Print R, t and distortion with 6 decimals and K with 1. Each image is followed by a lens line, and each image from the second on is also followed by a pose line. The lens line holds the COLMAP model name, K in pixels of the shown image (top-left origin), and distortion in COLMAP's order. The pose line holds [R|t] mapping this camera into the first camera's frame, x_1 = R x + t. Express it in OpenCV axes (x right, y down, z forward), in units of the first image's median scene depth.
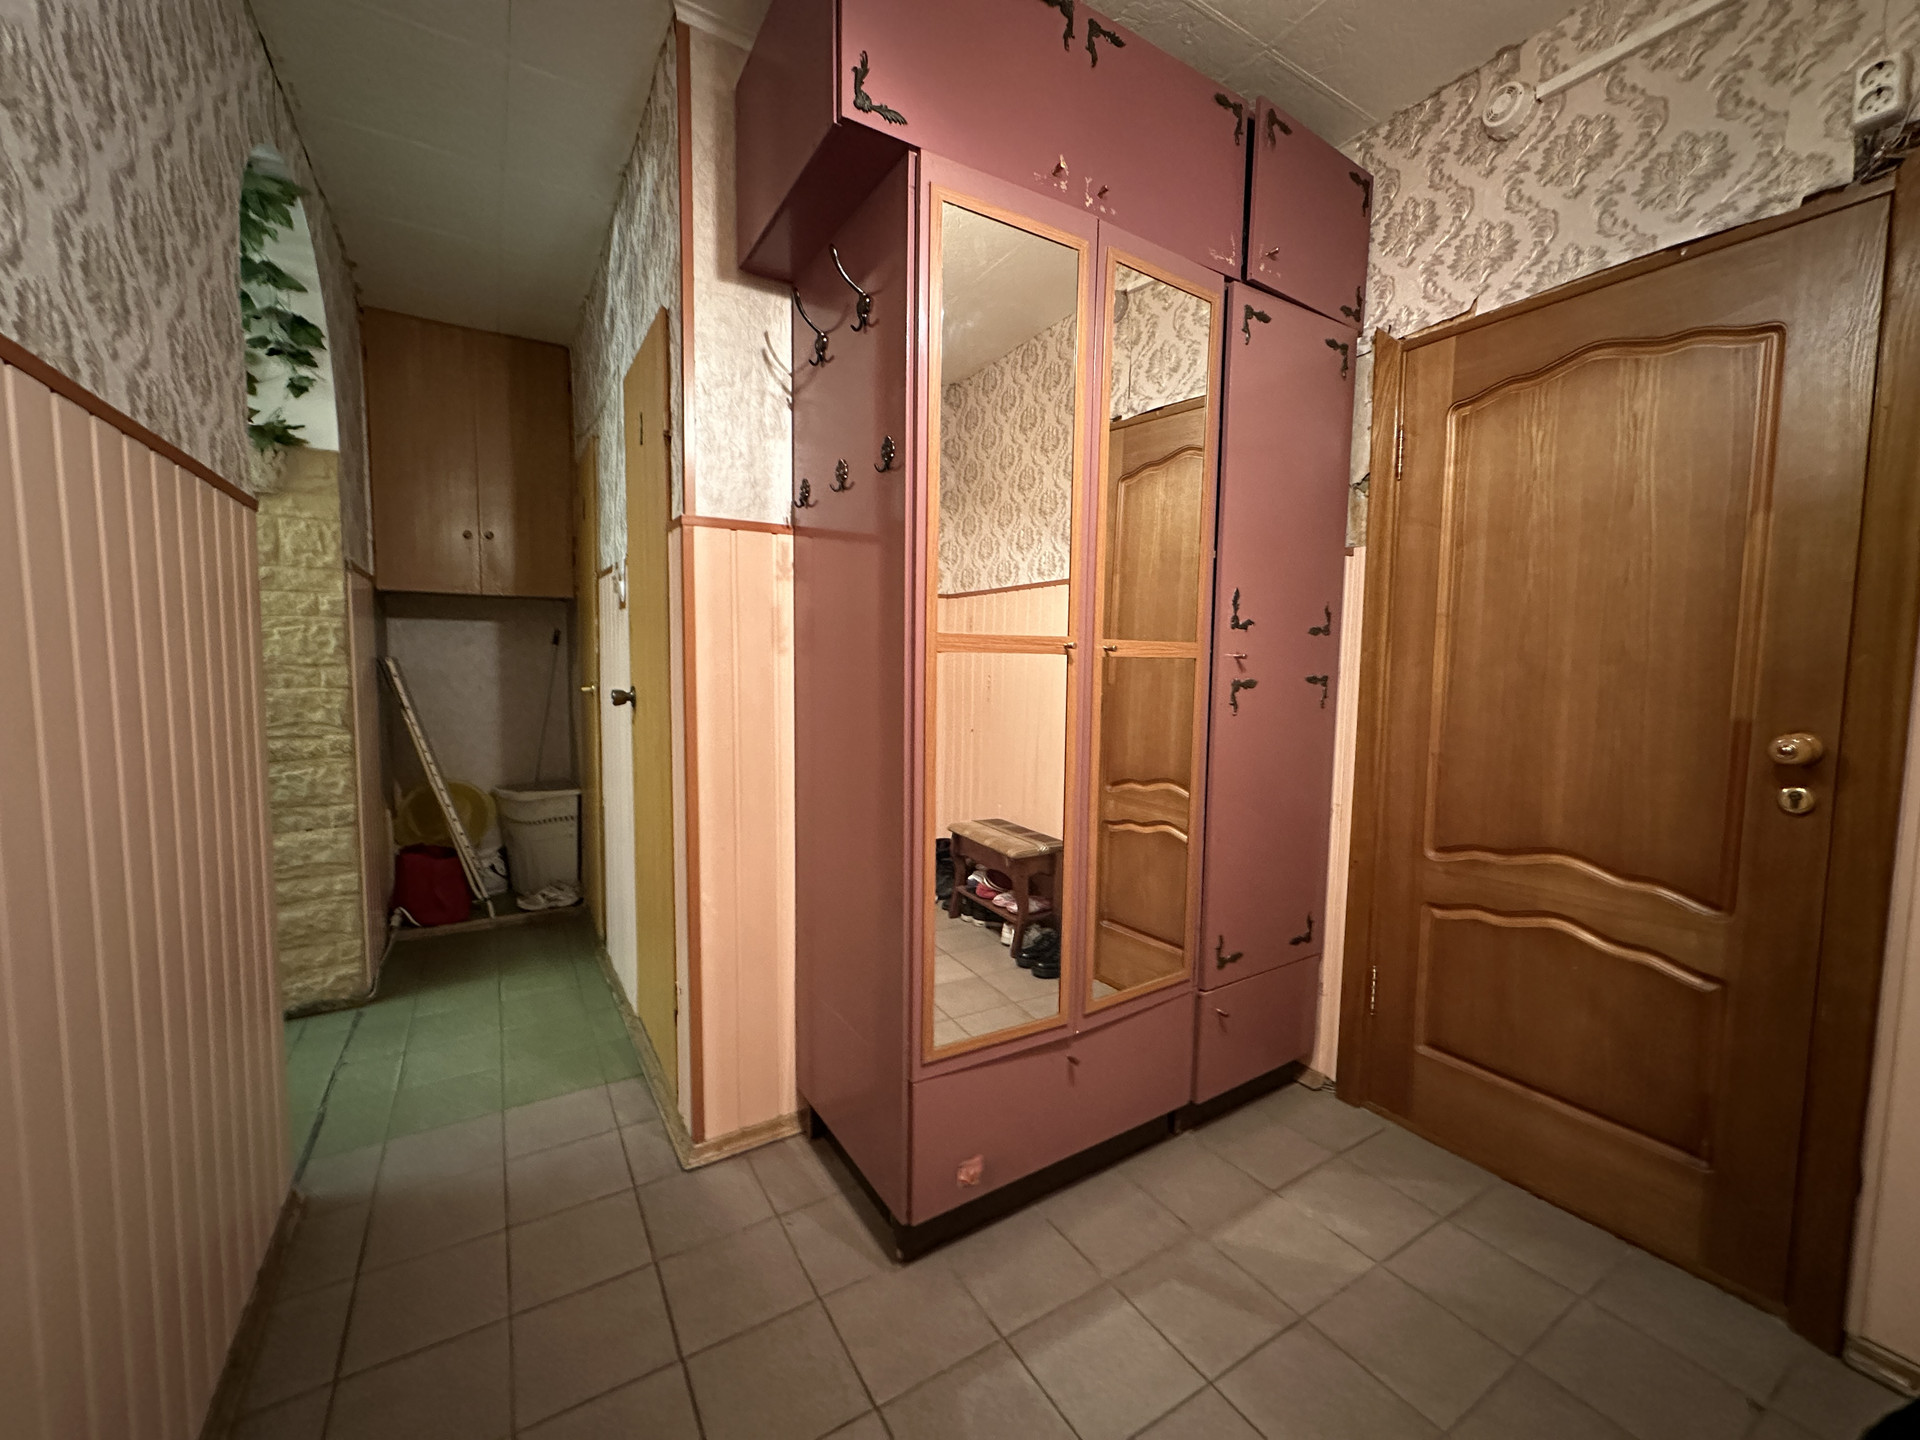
lens RADIAL K [[764.3, 0, 960.0], [0, 764.3, 720.0], [0, 0, 1]] dist [-0.000300, 0.000143]
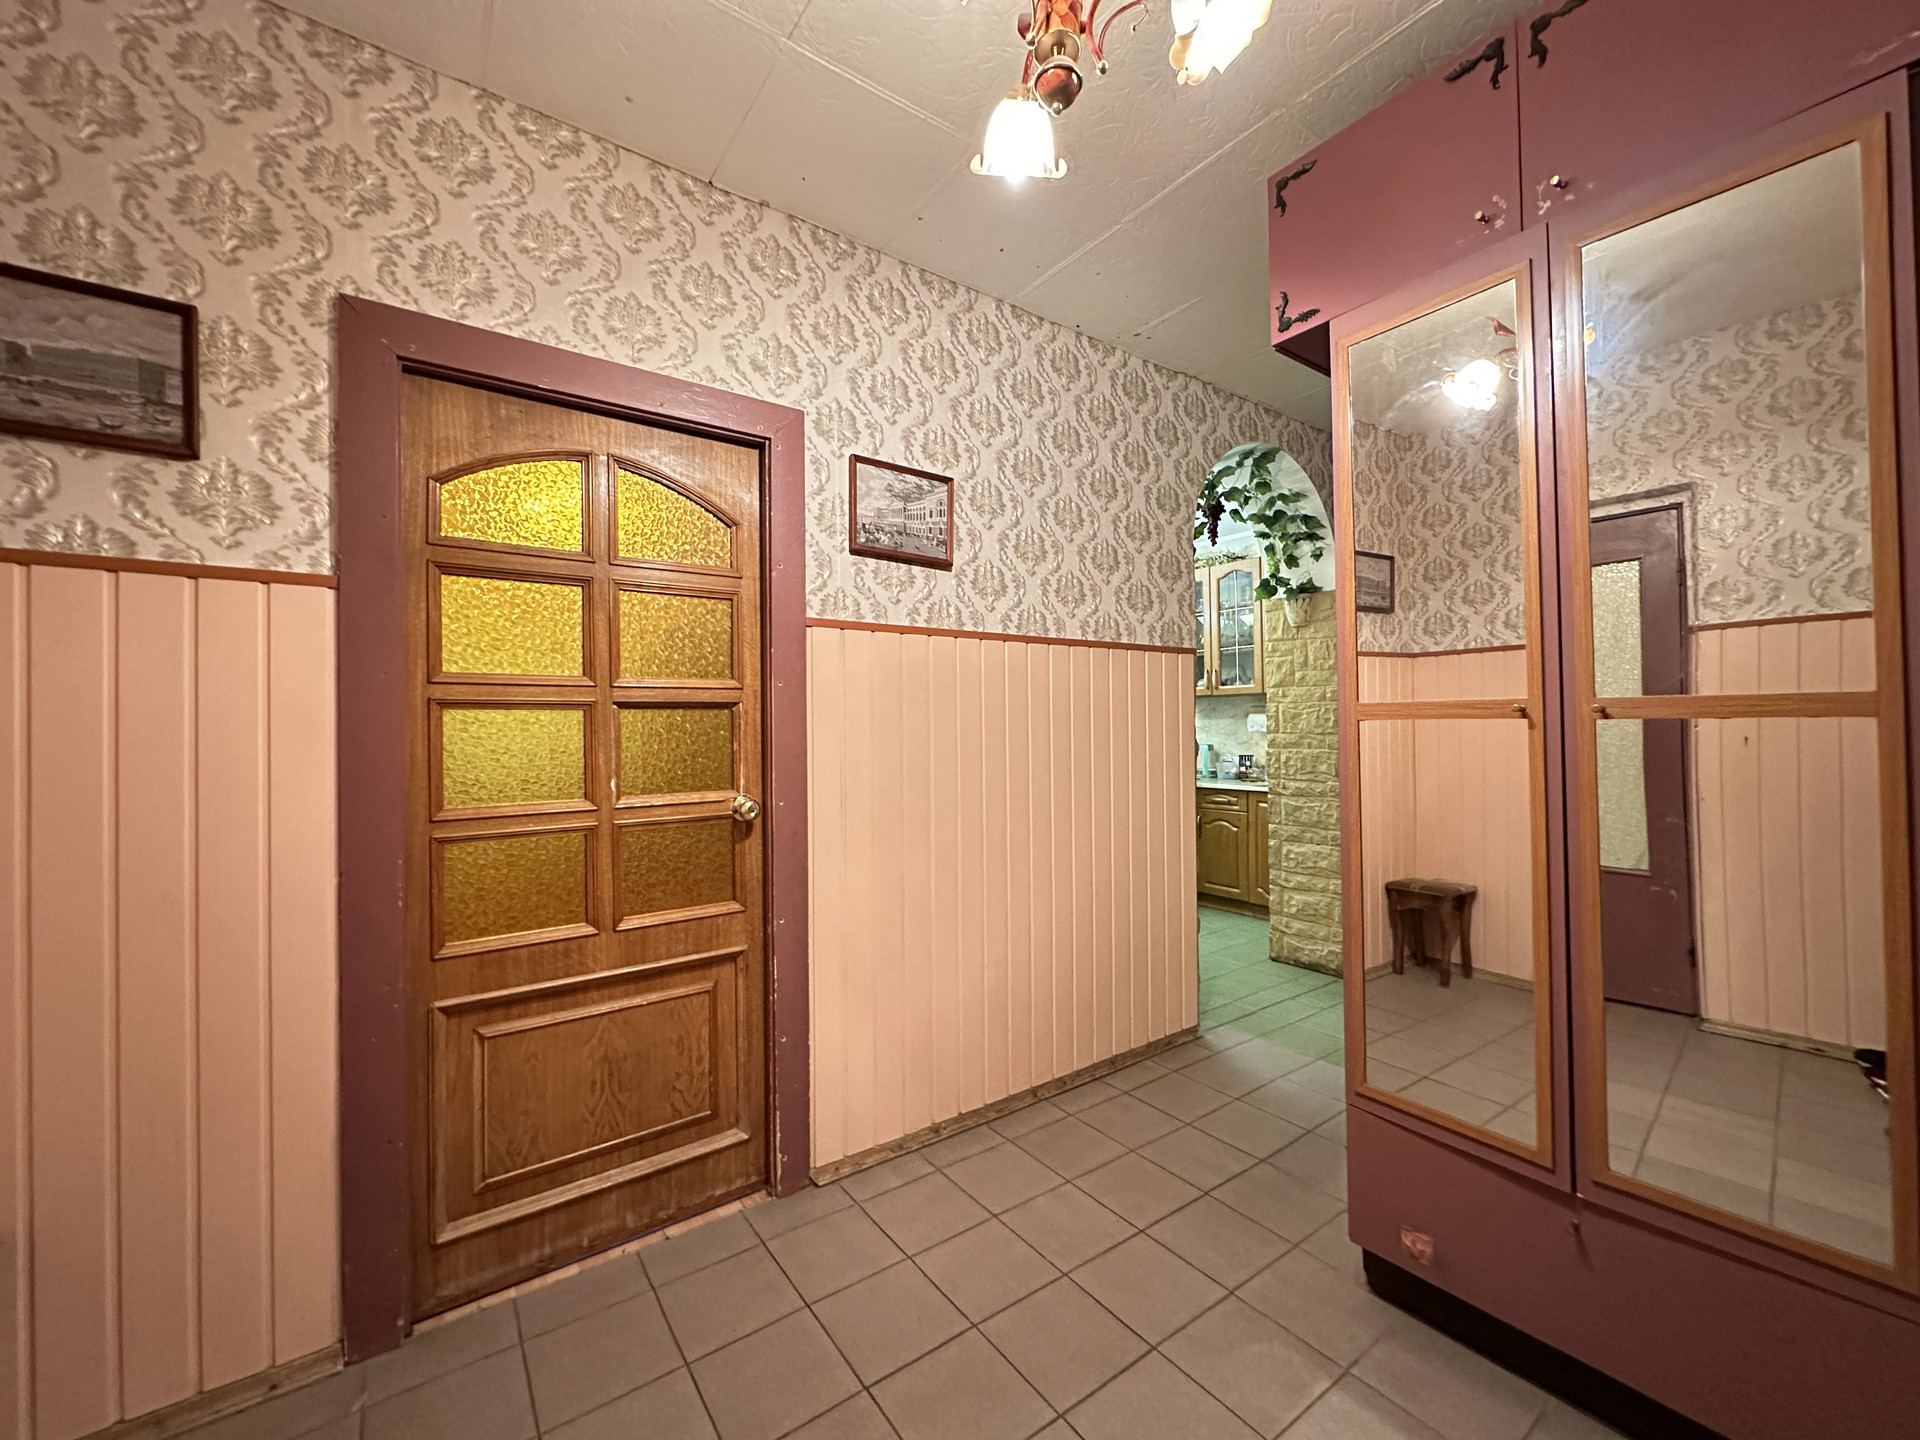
lens RADIAL K [[764.3, 0, 960.0], [0, 764.3, 720.0], [0, 0, 1]] dist [-0.000300, 0.000143]
pose [[0.074072, -0.022709, -0.996994, 0.609560], [-0.066361, 0.997412, -0.027649, -0.010472], [0.995042, 0.068210, 0.072373, 0.187490]]
